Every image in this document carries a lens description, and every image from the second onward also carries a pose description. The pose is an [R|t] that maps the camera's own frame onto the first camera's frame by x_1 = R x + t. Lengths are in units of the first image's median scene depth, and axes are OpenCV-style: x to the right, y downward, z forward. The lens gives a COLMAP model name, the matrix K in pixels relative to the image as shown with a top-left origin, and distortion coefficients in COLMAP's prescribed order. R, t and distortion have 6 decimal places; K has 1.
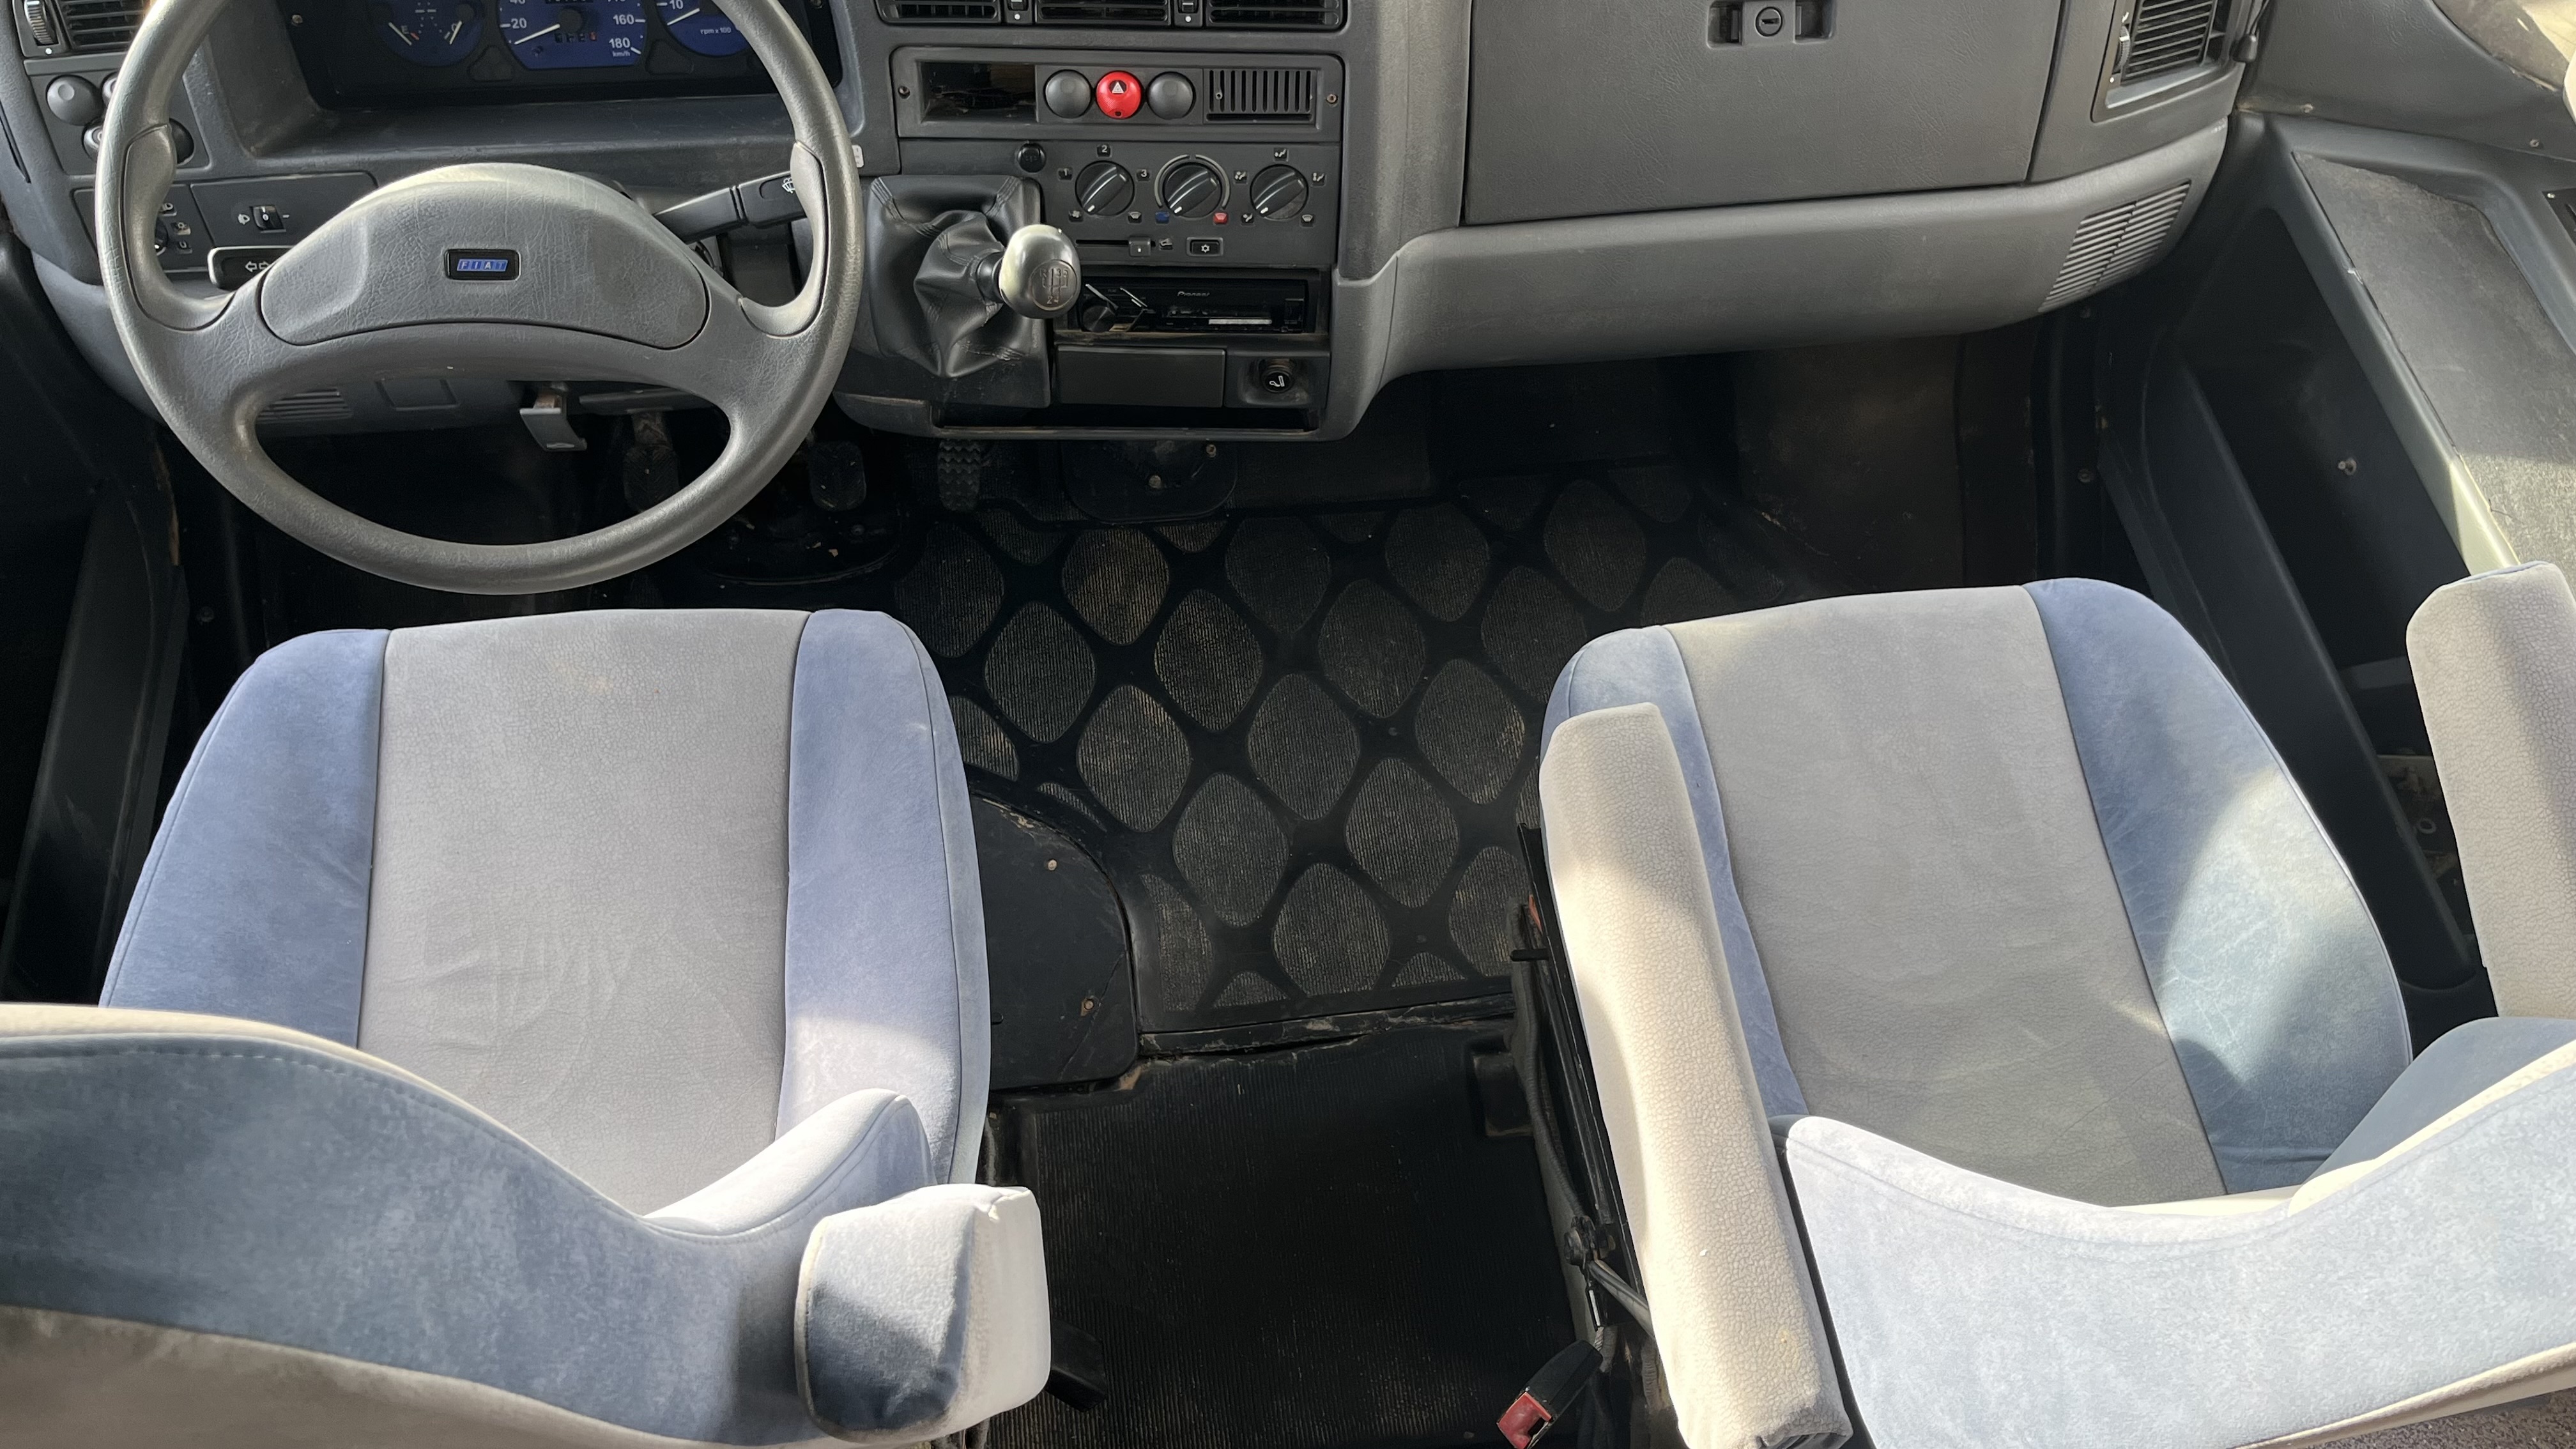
lens RADIAL K [[2059.9, 0, 1295.8], [0, 2059.9, 732.5], [0, 0, 1]] dist [0.057871, -0.070989]
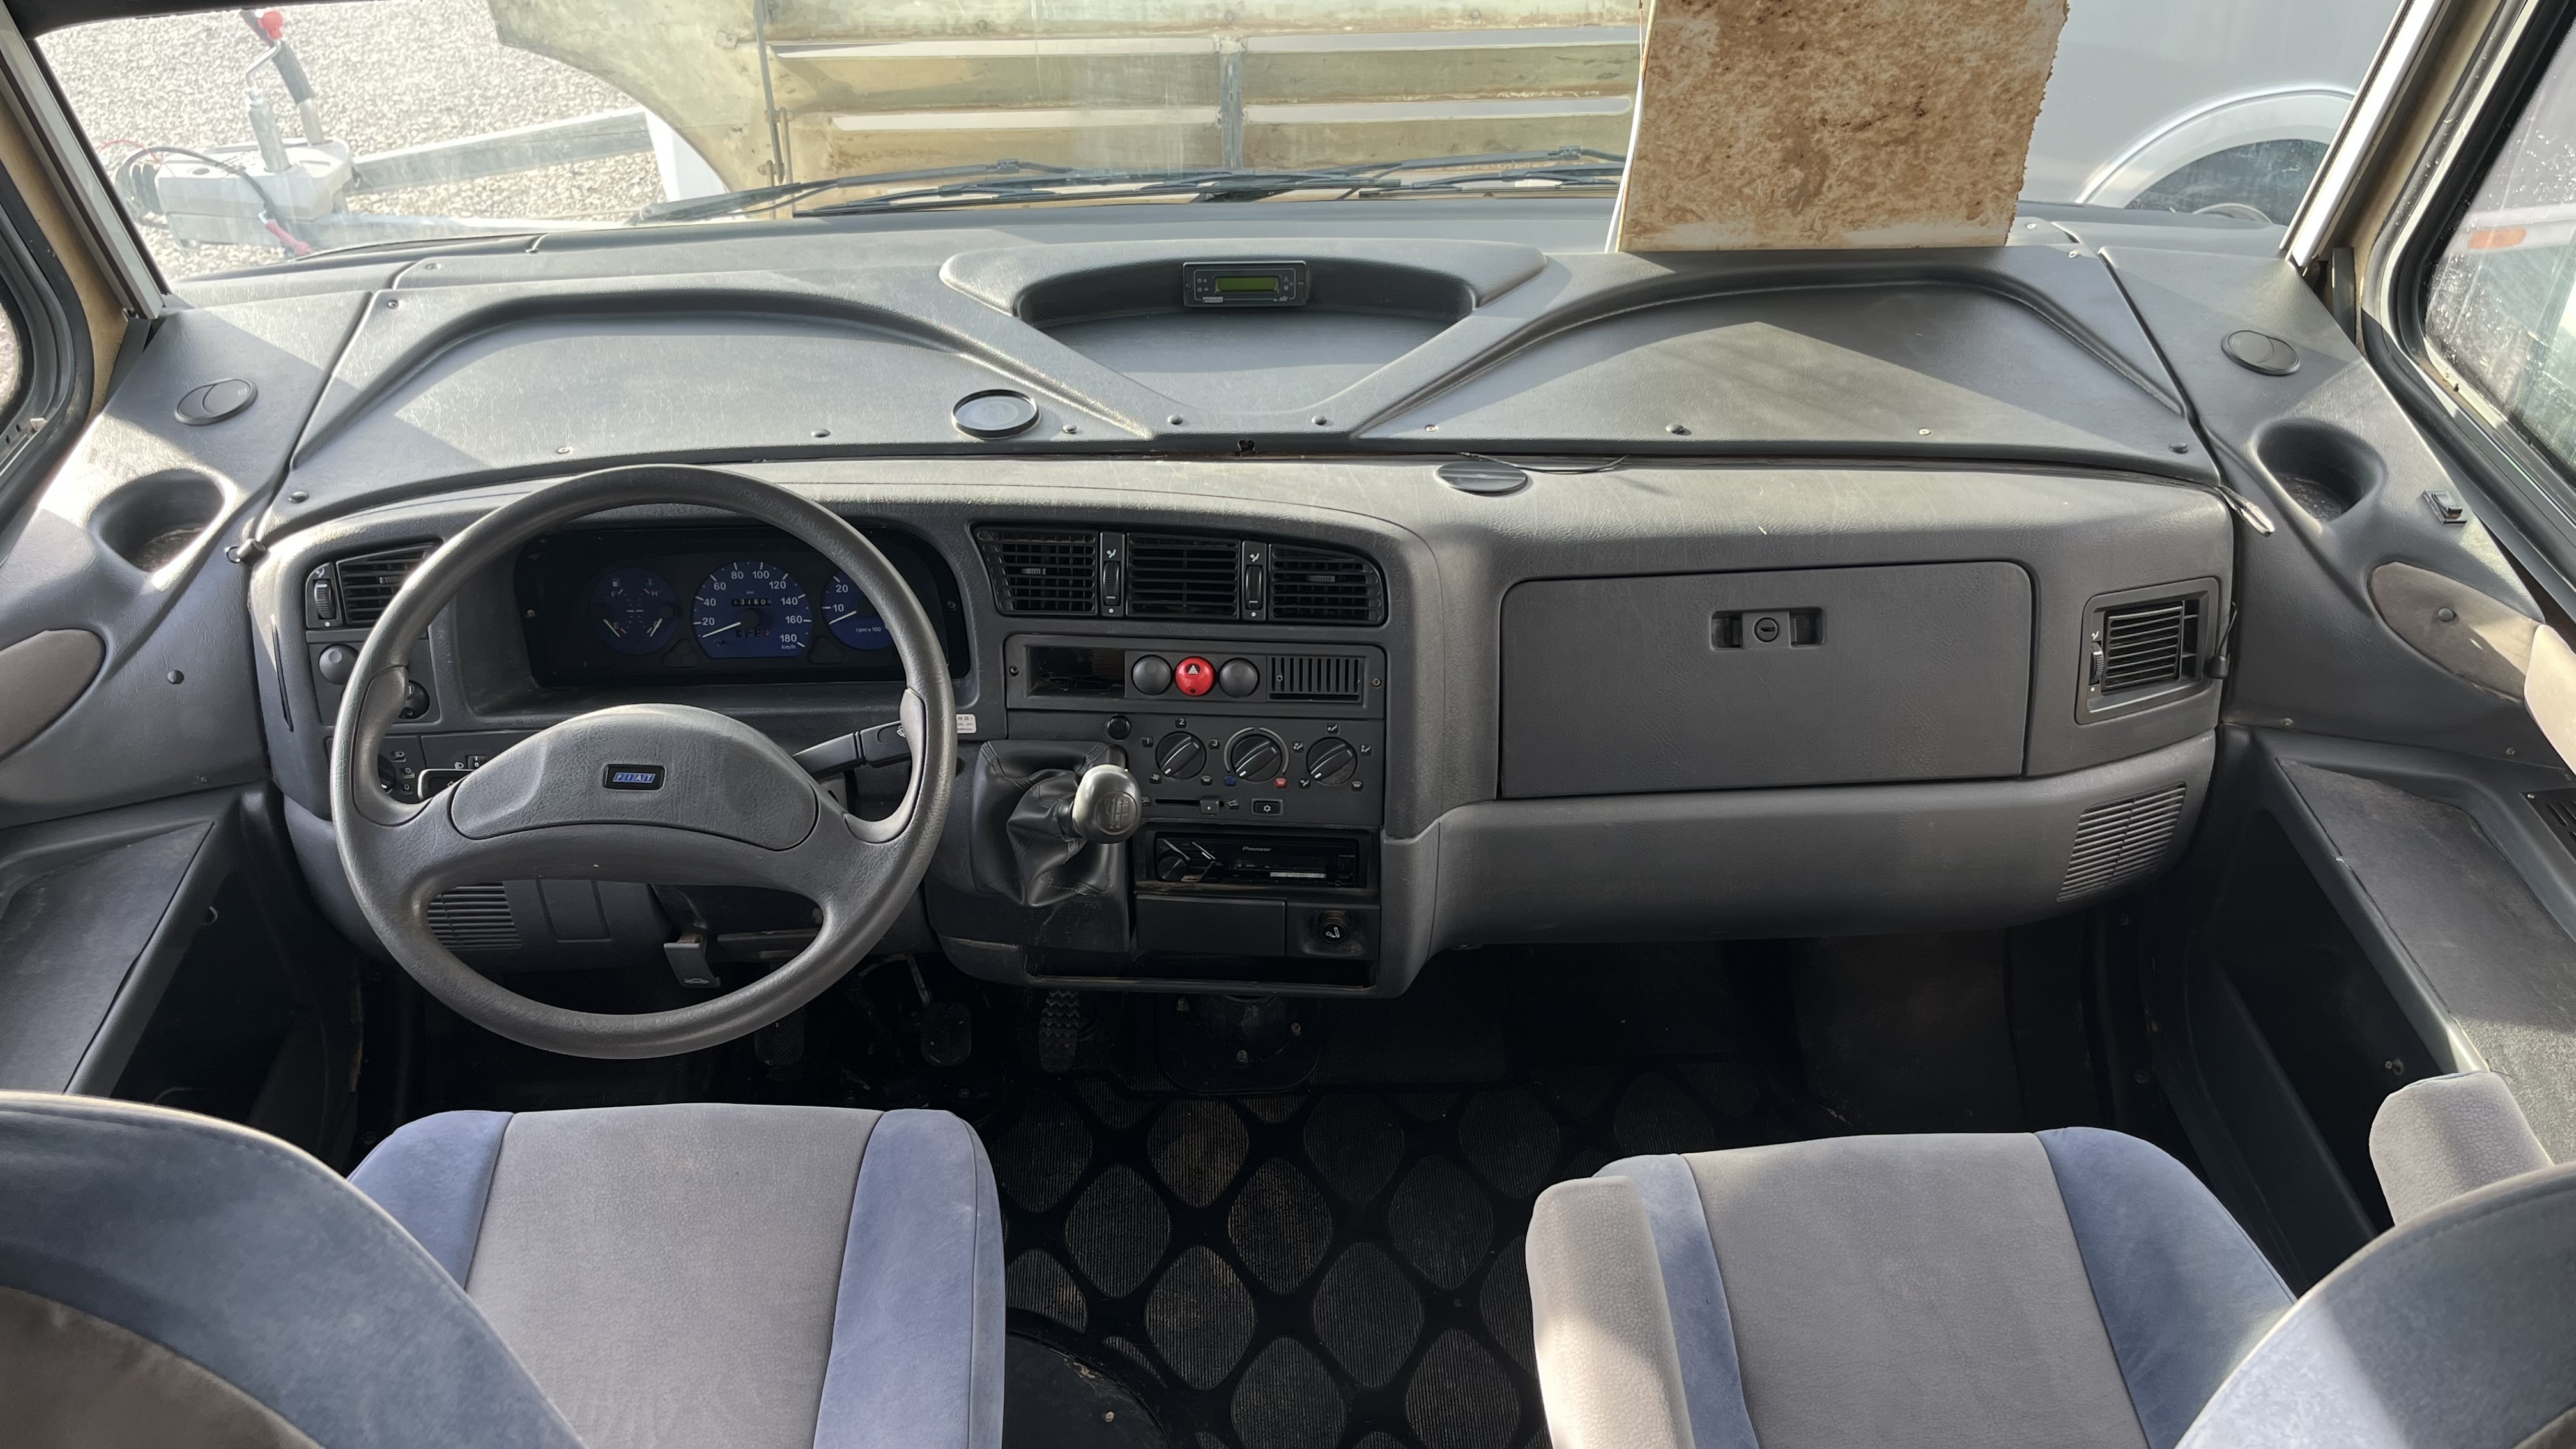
lens RADIAL K [[2059.9, 0, 1290.8], [0, 2059.9, 746.8], [0, 0, 1]] dist [0.057871, -0.070989]
pose [[0.995030, 0.013884, -0.098603, 0.083829], [-0.046297, 0.941200, -0.334663, 0.116410], [0.088159, 0.337565, 0.937165, -0.072565]]
